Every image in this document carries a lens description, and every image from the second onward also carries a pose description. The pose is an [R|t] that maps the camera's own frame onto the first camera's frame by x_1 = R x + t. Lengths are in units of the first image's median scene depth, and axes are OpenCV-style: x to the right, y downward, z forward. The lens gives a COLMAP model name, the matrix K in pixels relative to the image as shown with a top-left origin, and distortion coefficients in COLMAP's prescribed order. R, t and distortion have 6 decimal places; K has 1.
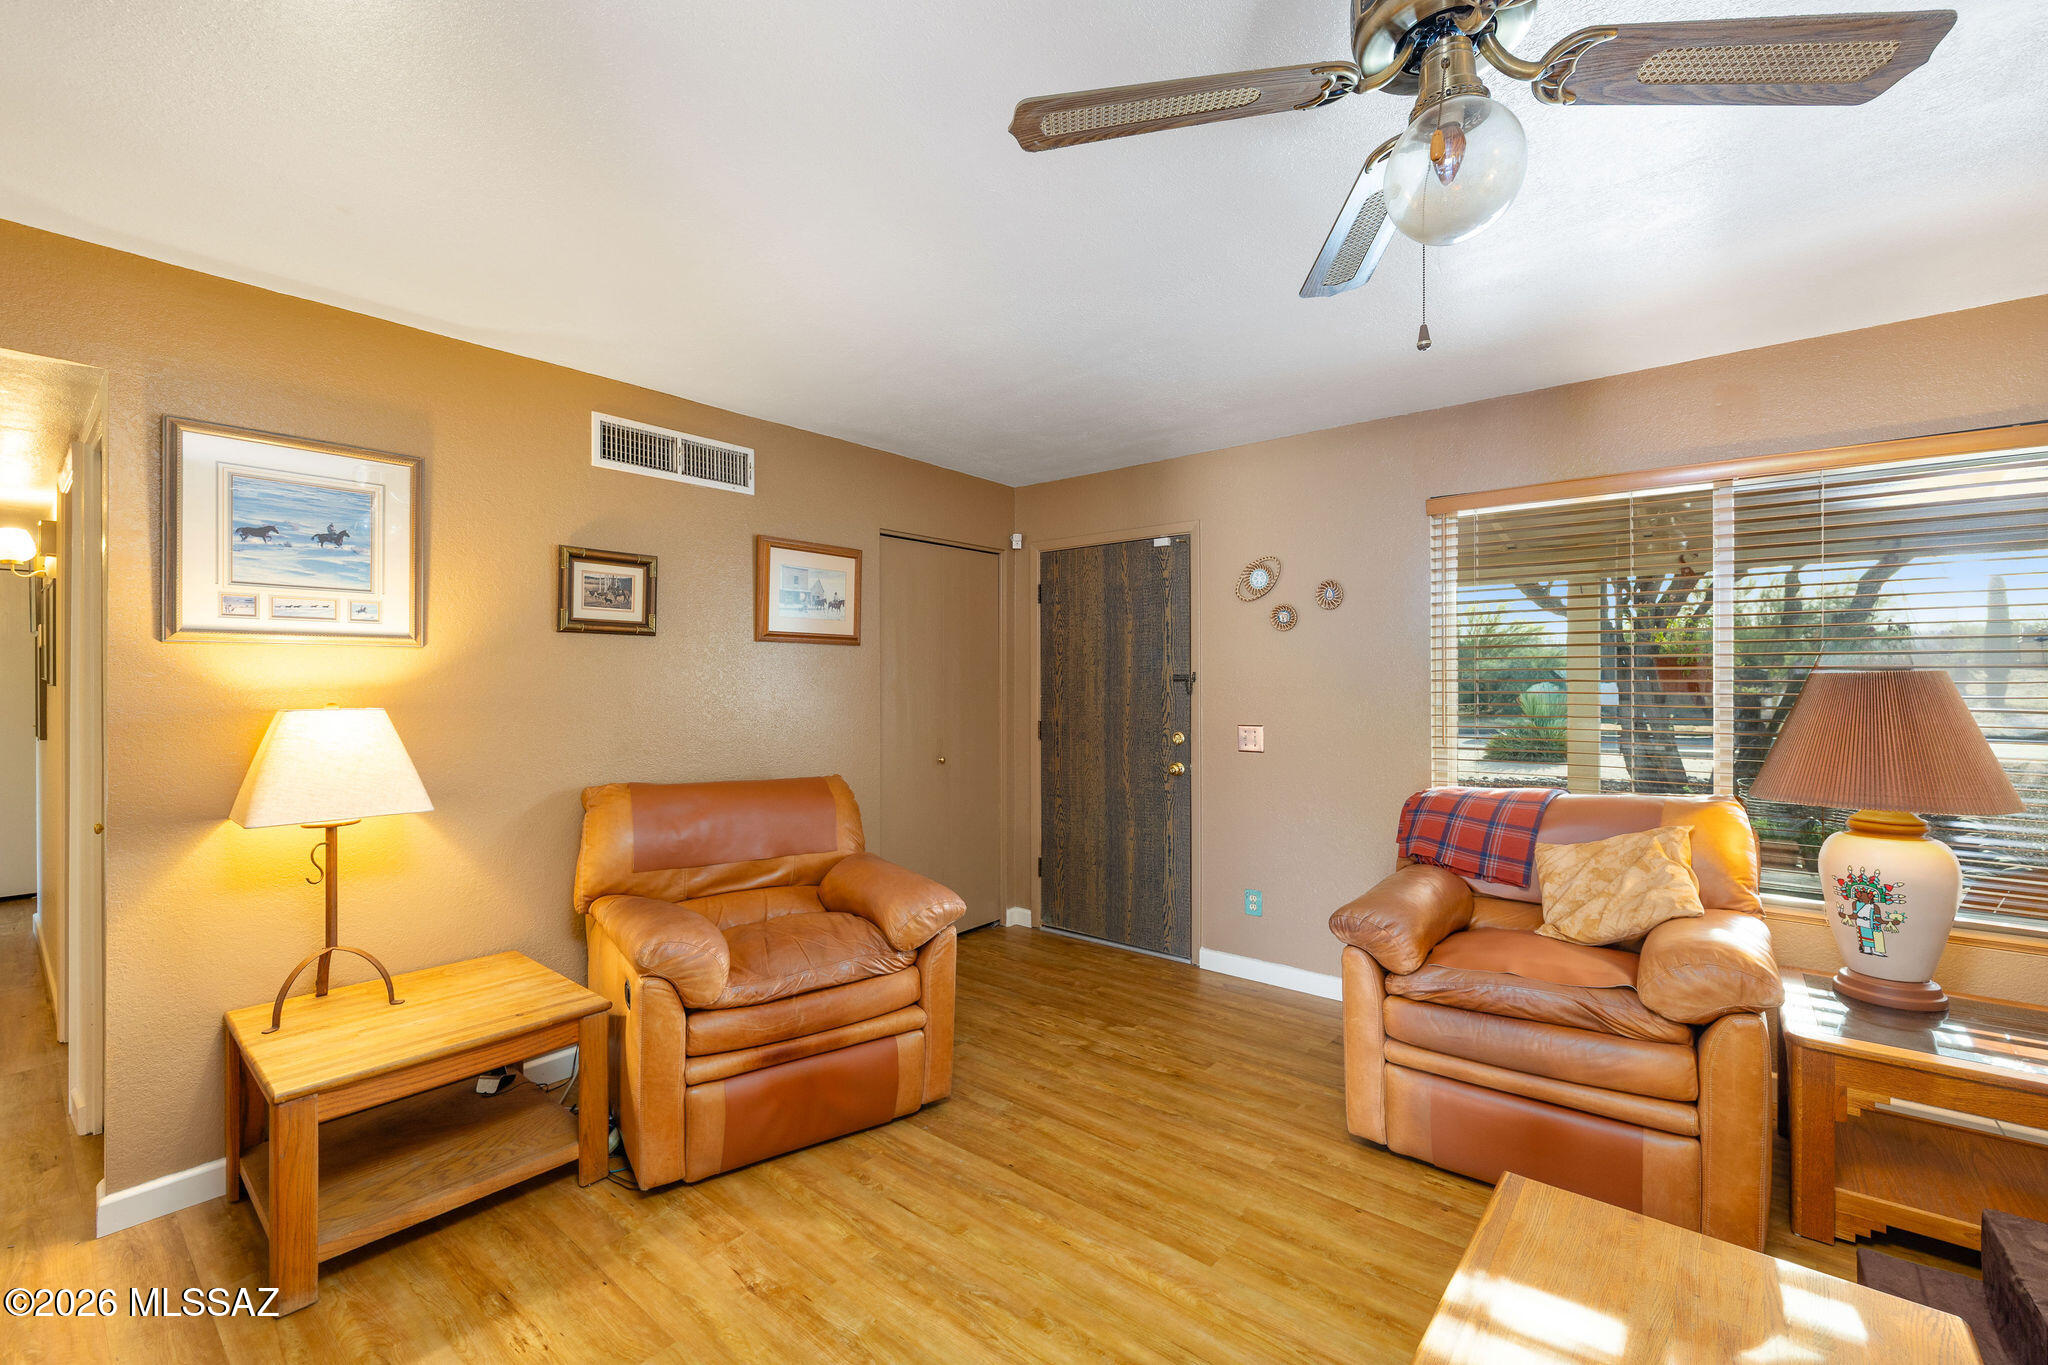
lens RADIAL K [[866.0, 0, 1019.5], [0, 866.0, 681.0], [0, 0, 1]] dist [-0.000356, -0.000223]
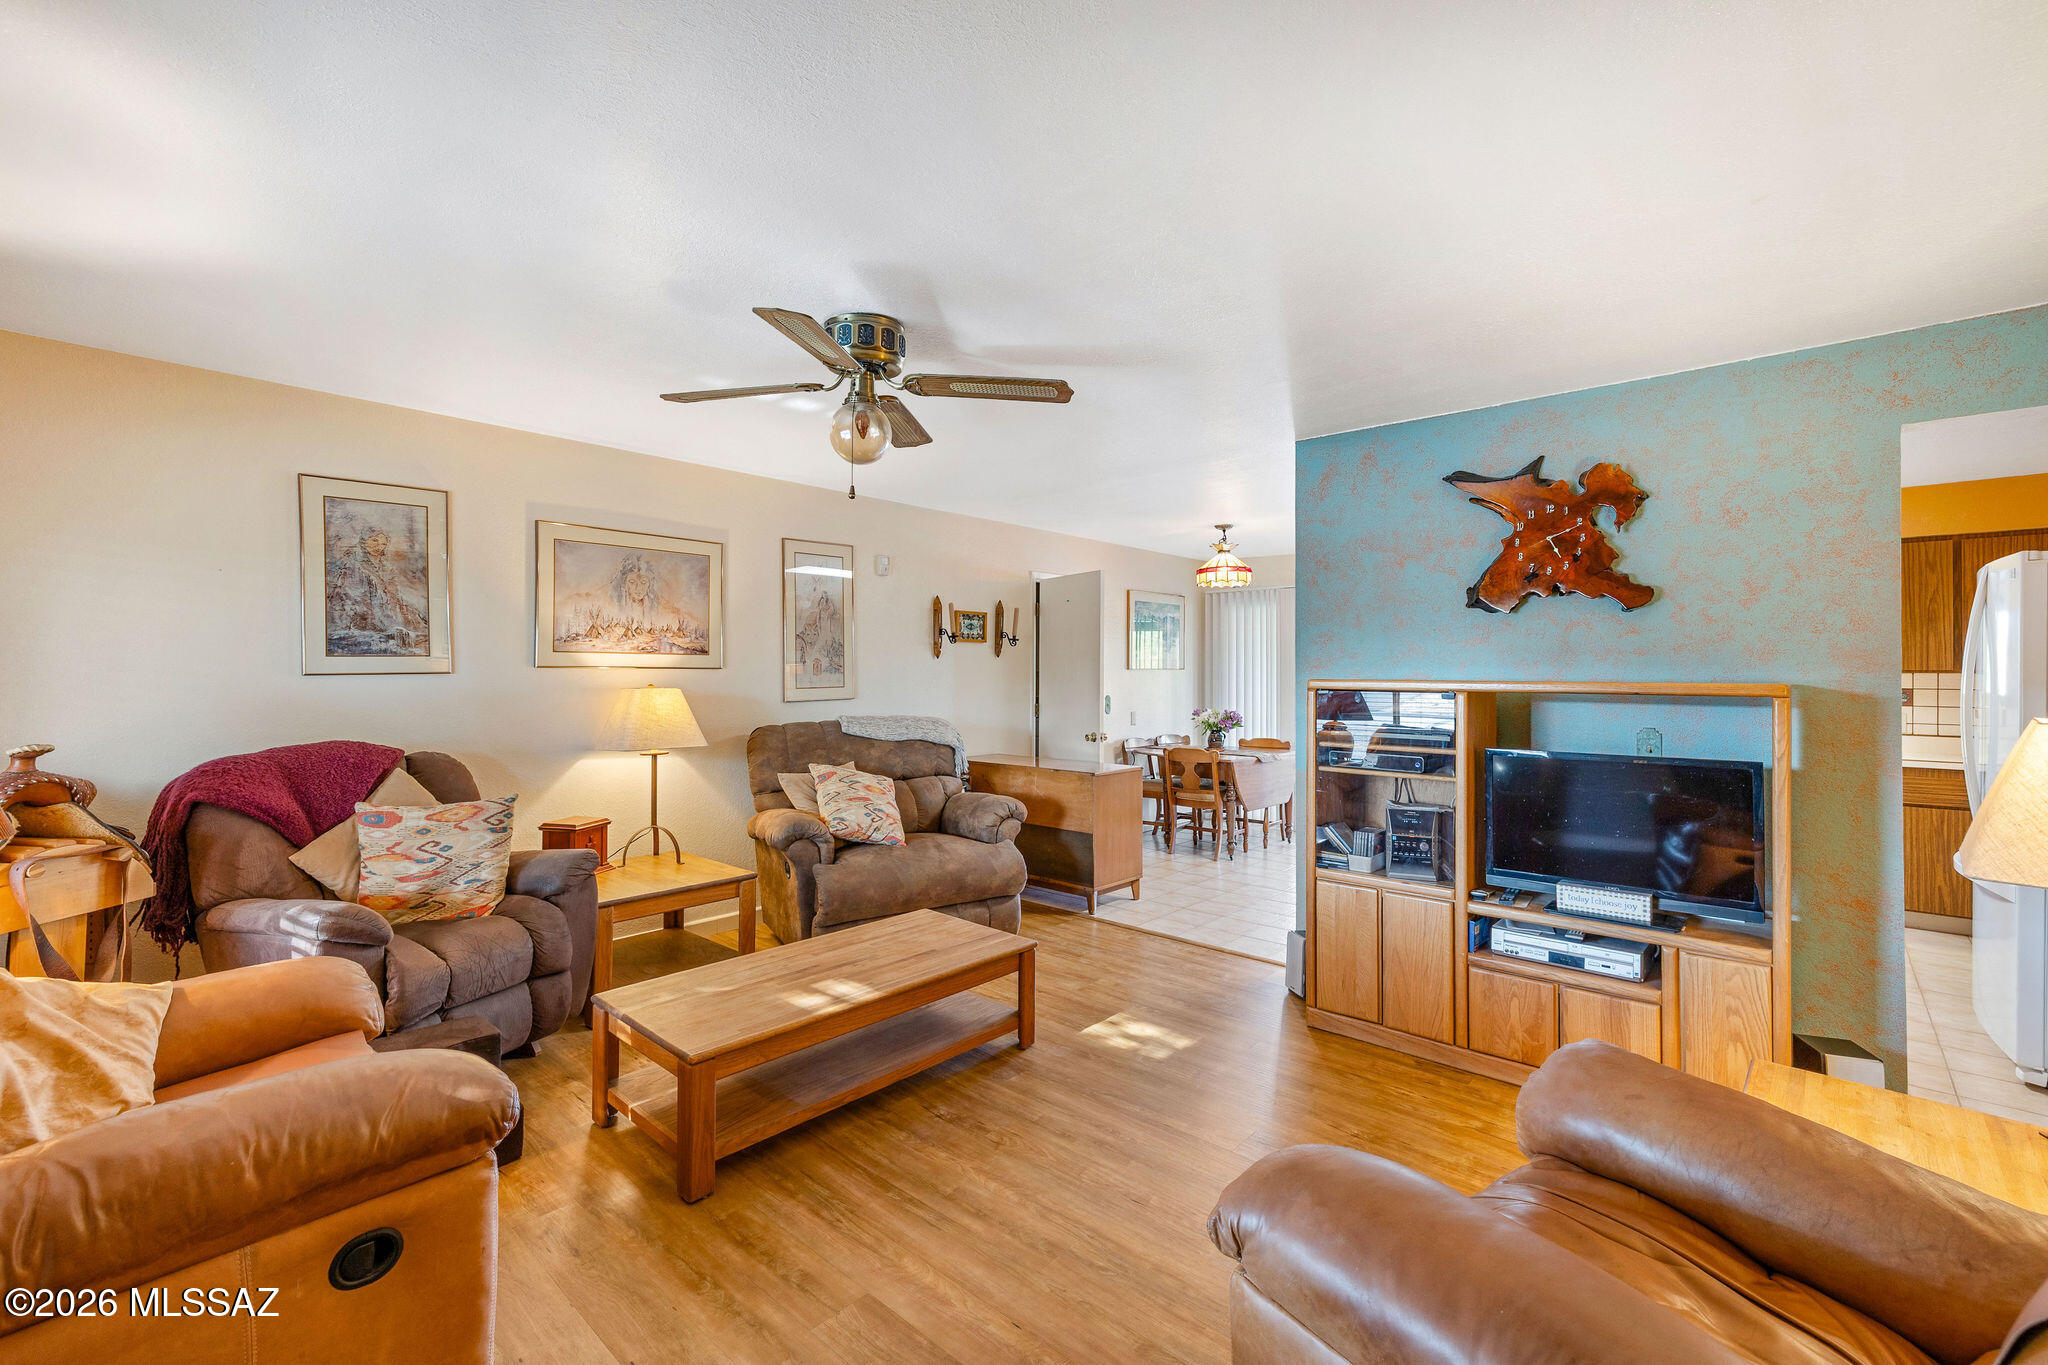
lens RADIAL K [[858.9, 0, 1027.1], [0, 858.9, 667.9], [0, 0, 1]] dist [0.000478, -0.000004]
pose [[-0.999310, -0.001489, 0.037103, 0.011214], [-0.001662, 0.999988, -0.004628, -0.005578], [-0.037096, -0.004687, -0.999301, 1.693930]]
